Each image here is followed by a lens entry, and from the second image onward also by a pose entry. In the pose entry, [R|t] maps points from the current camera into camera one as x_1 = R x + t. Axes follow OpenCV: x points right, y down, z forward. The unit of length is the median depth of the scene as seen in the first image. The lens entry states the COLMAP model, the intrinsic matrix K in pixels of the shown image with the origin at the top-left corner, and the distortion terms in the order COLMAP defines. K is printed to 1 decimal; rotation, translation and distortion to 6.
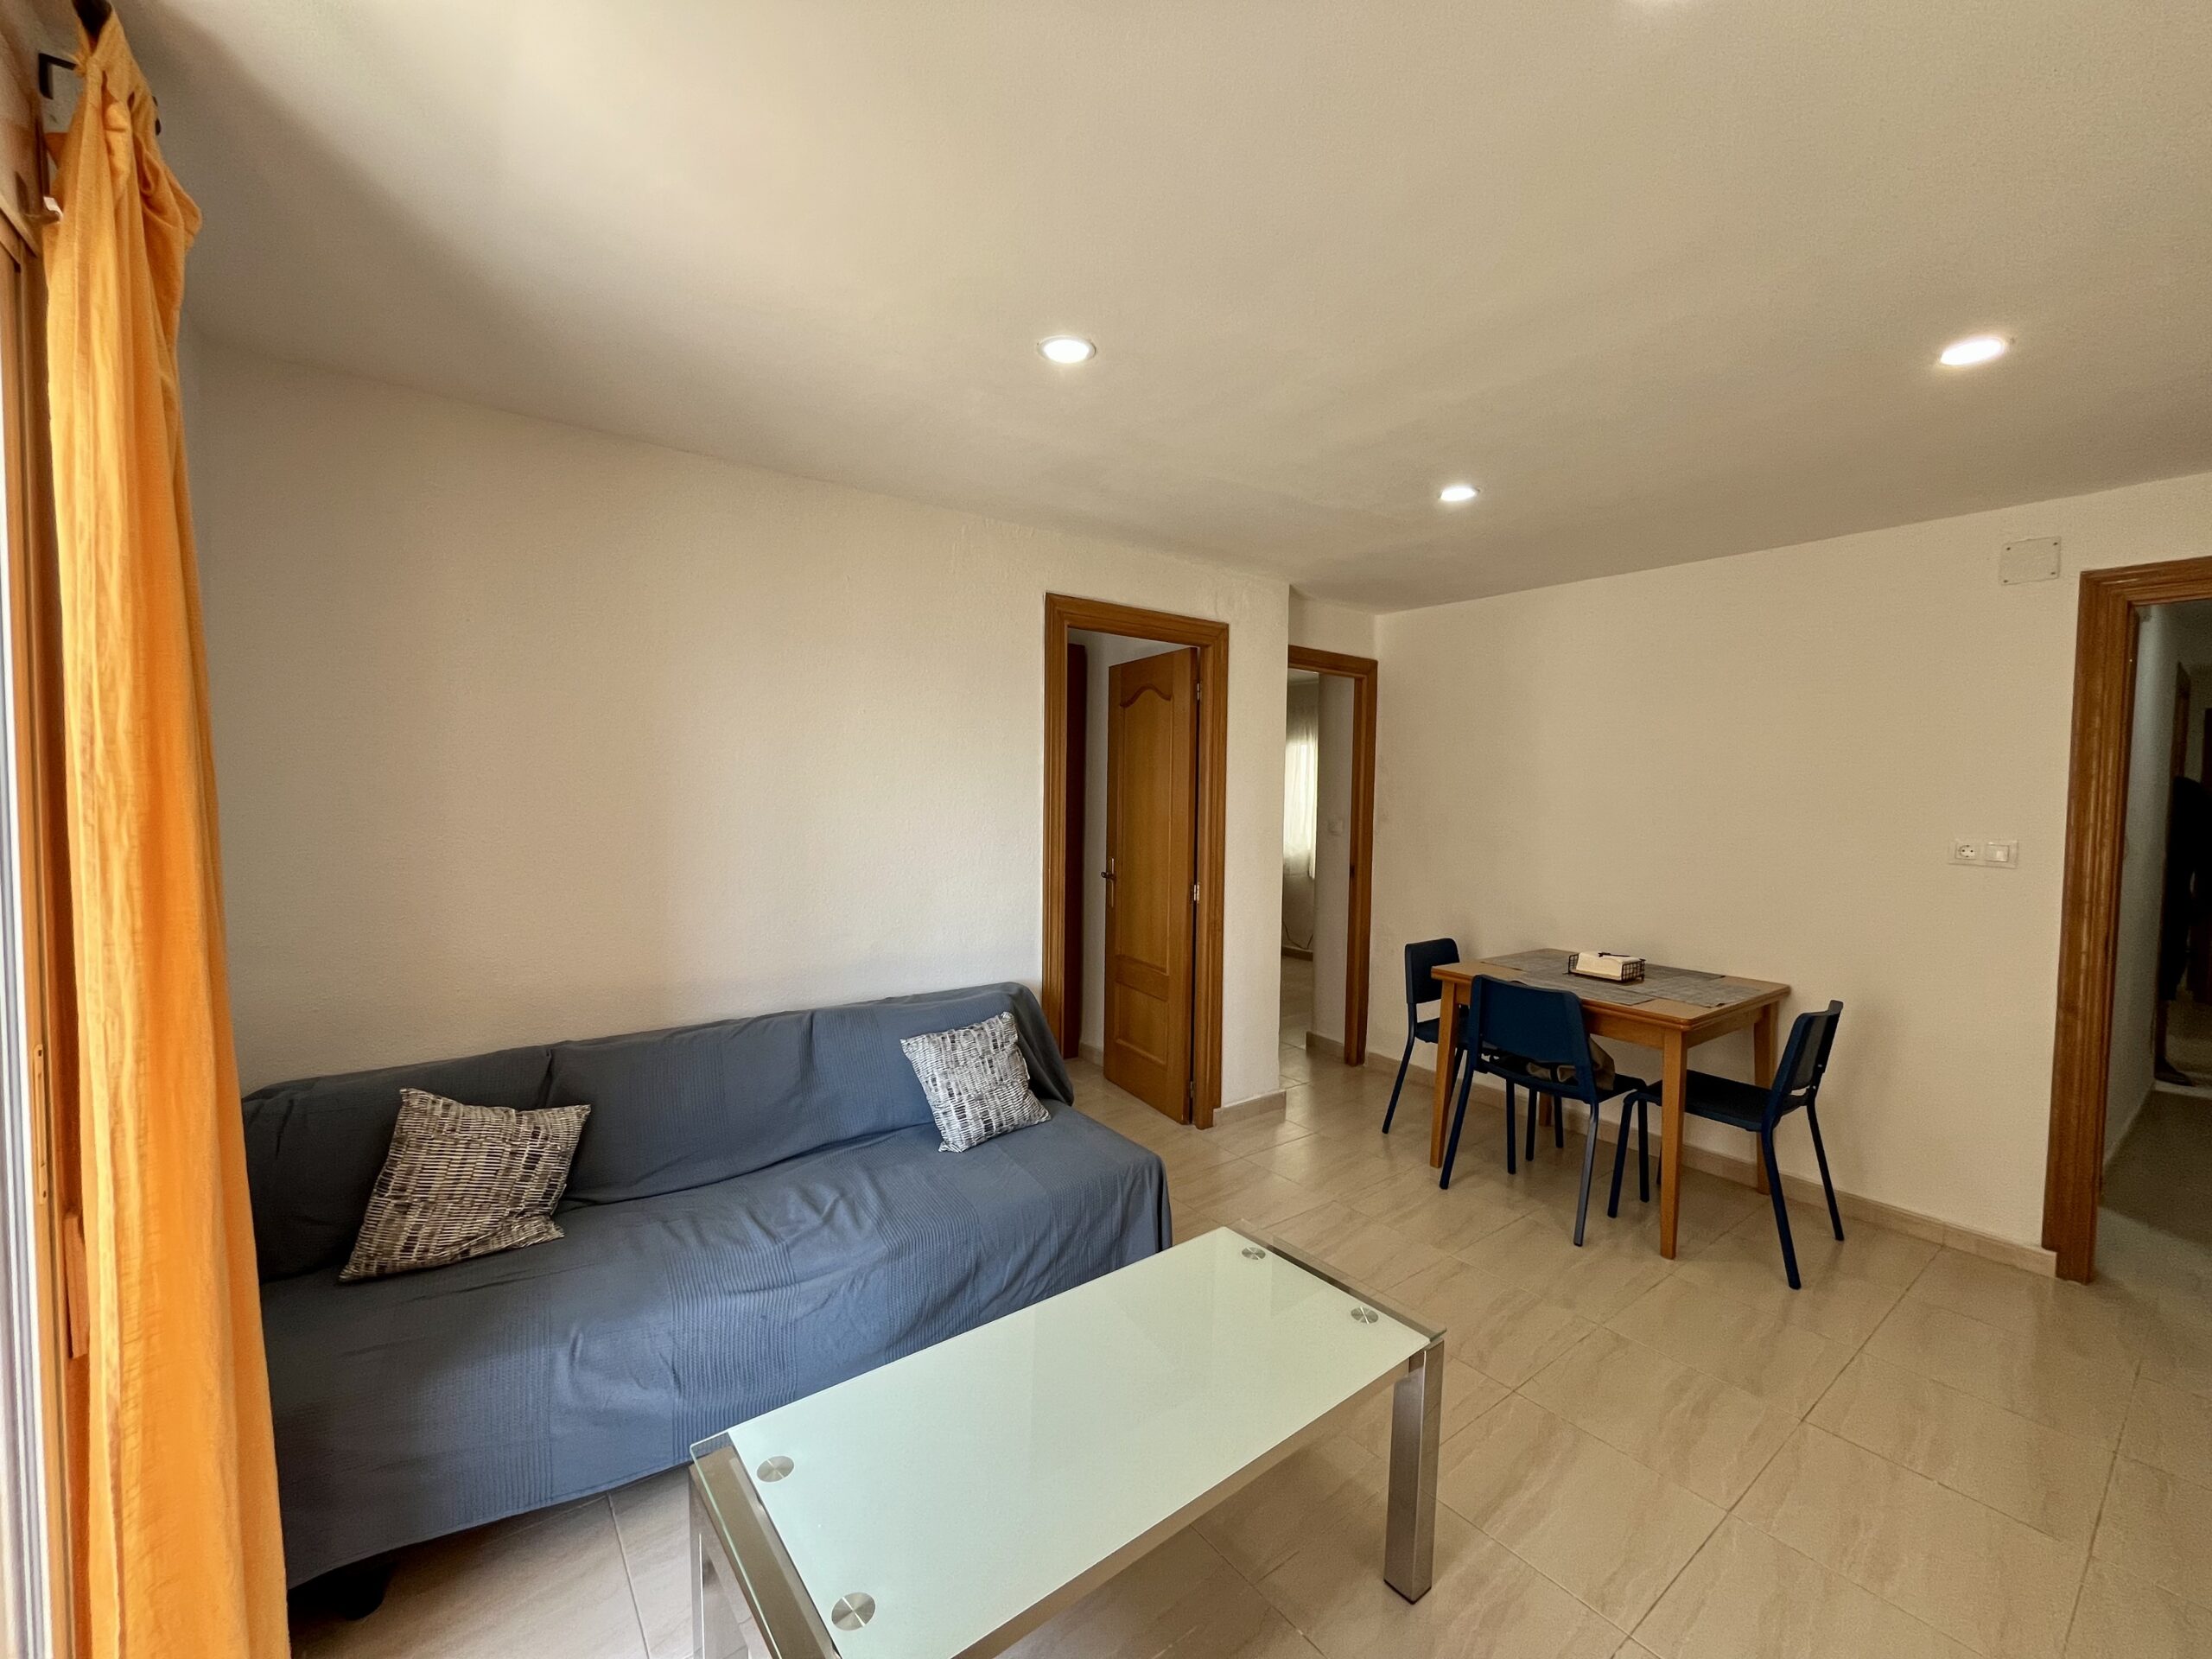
lens RADIAL K [[899.4, 0, 1111.3], [0, 899.4, 840.1], [0, 0, 1]] dist [-0.002955, 0.000018]
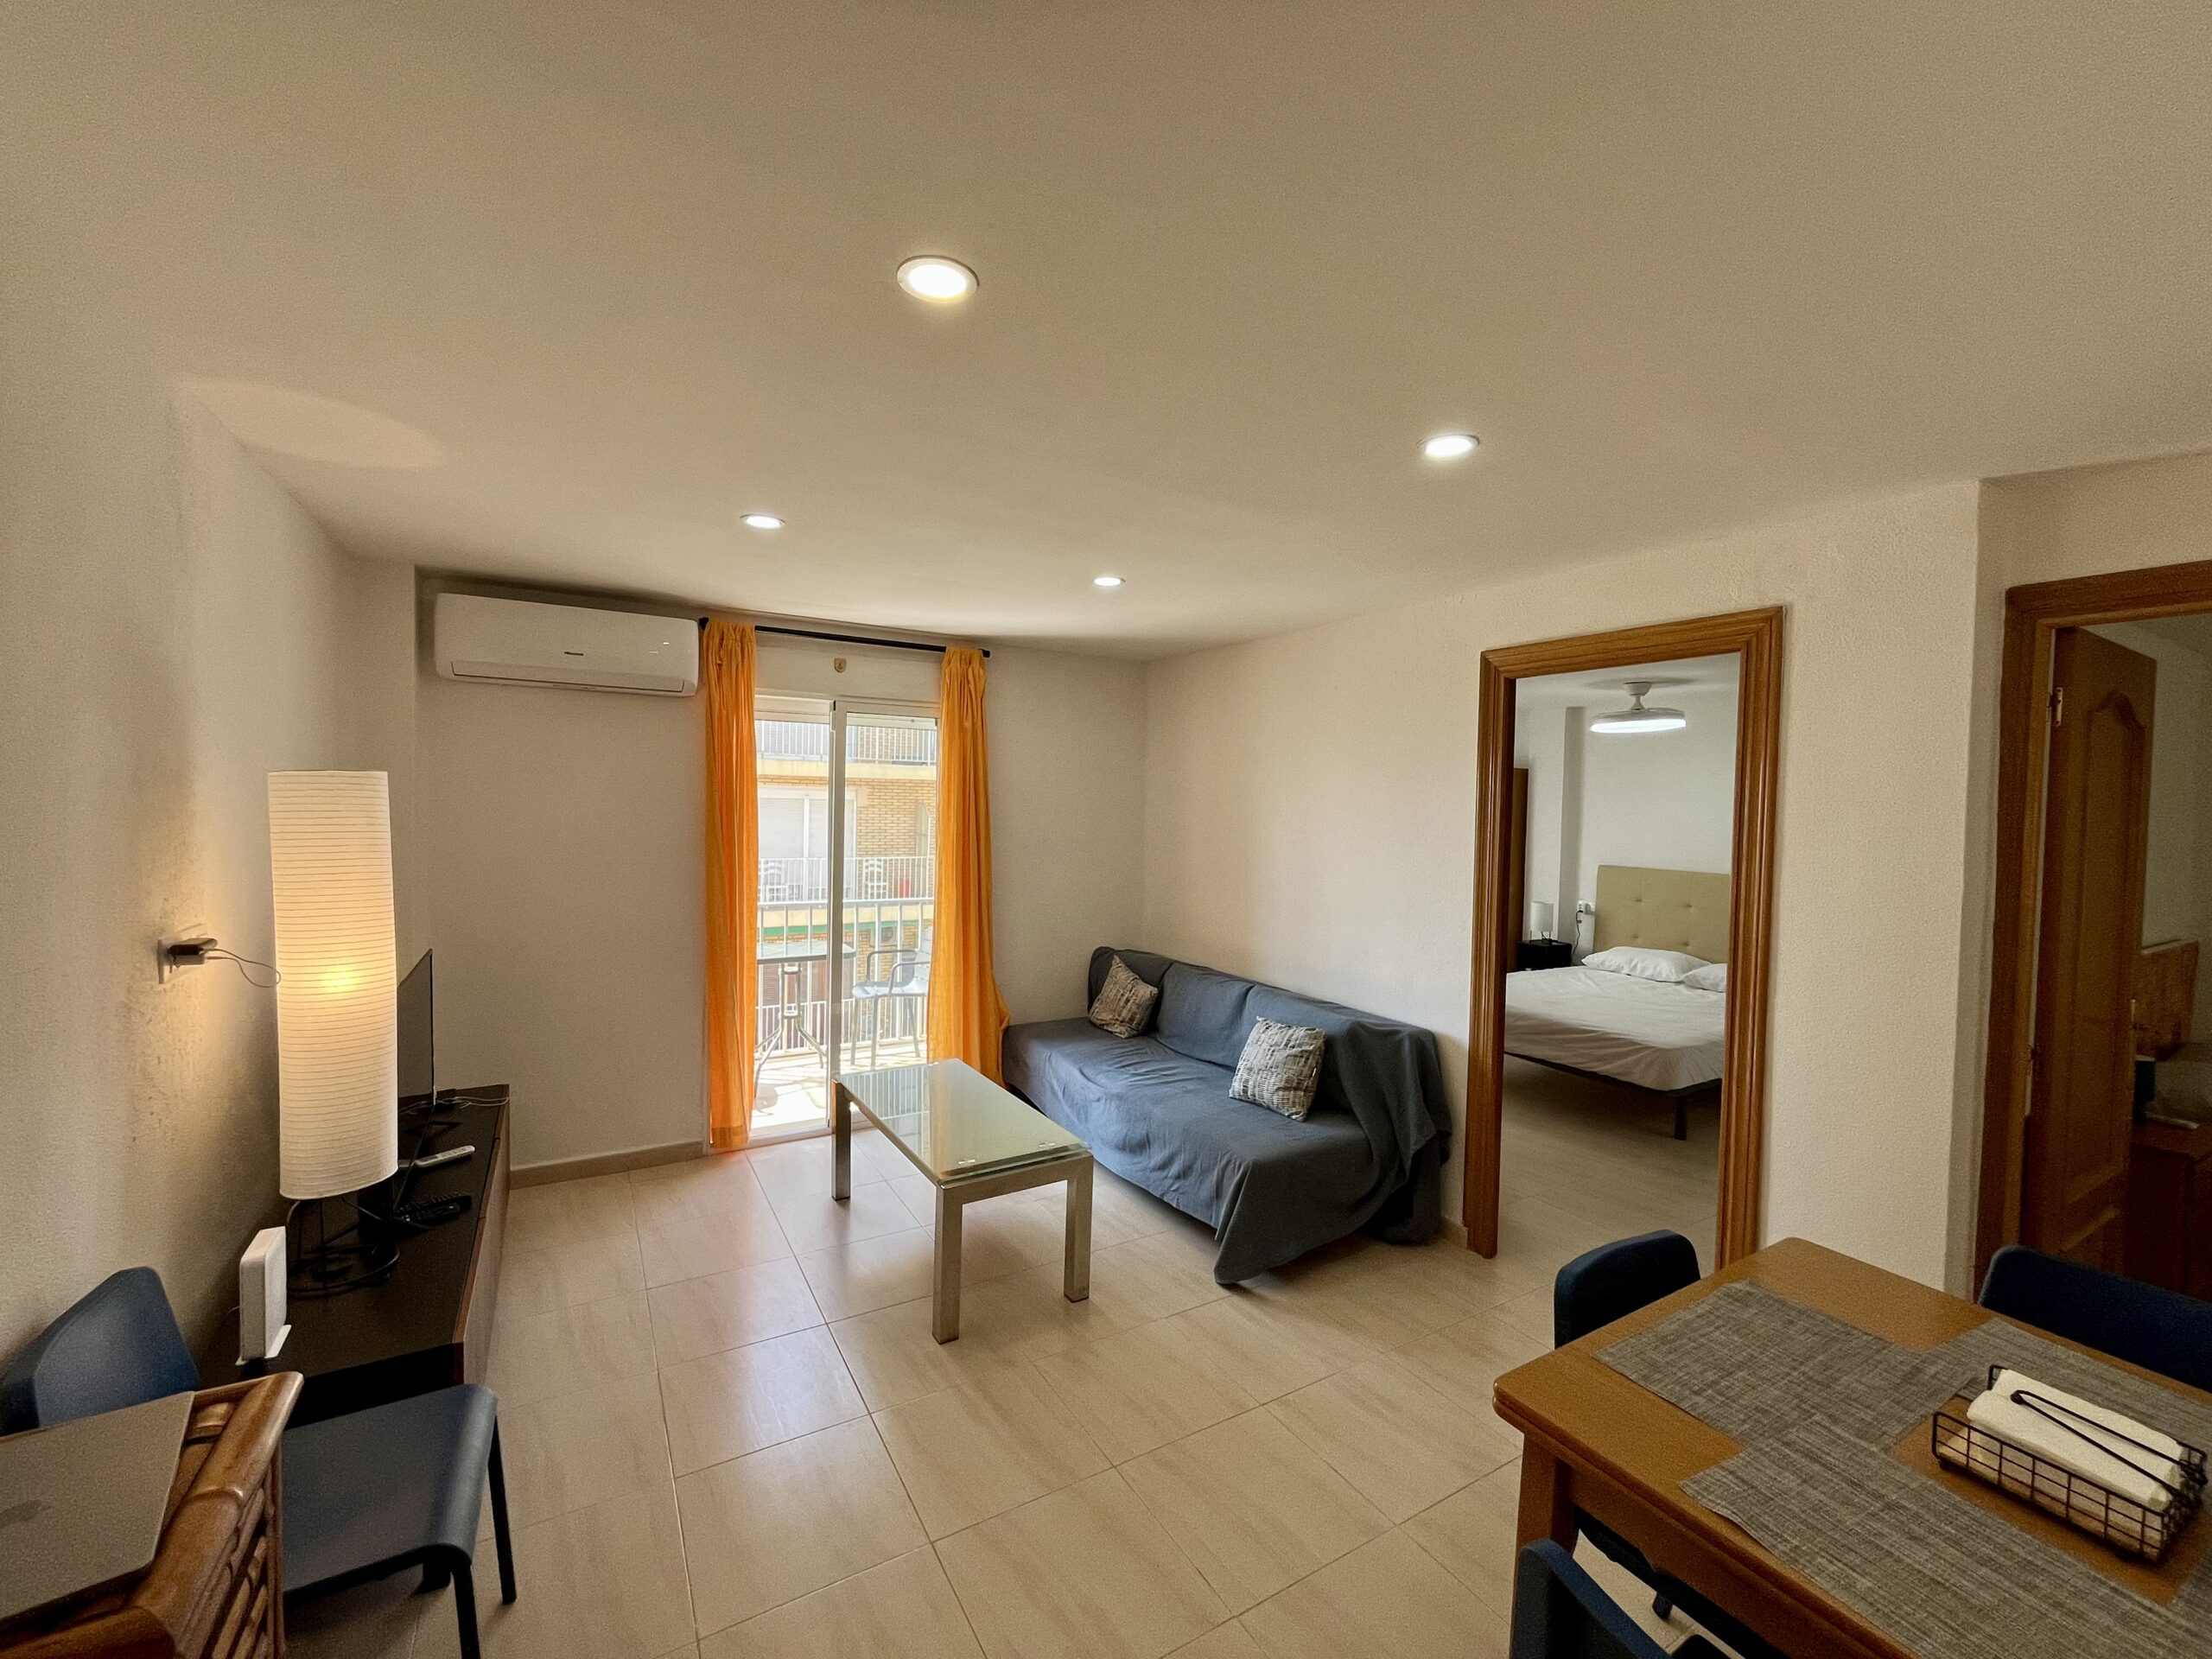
lens RADIAL K [[899.4, 0, 1090.6], [0, 899.4, 827.7], [0, 0, 1]] dist [-0.002955, 0.000018]
pose [[-0.122833, 0.016439, -0.992291, 1.388456], [-0.075847, 0.996783, 0.025902, -0.107125], [0.989525, 0.078443, -0.121191, 1.015245]]
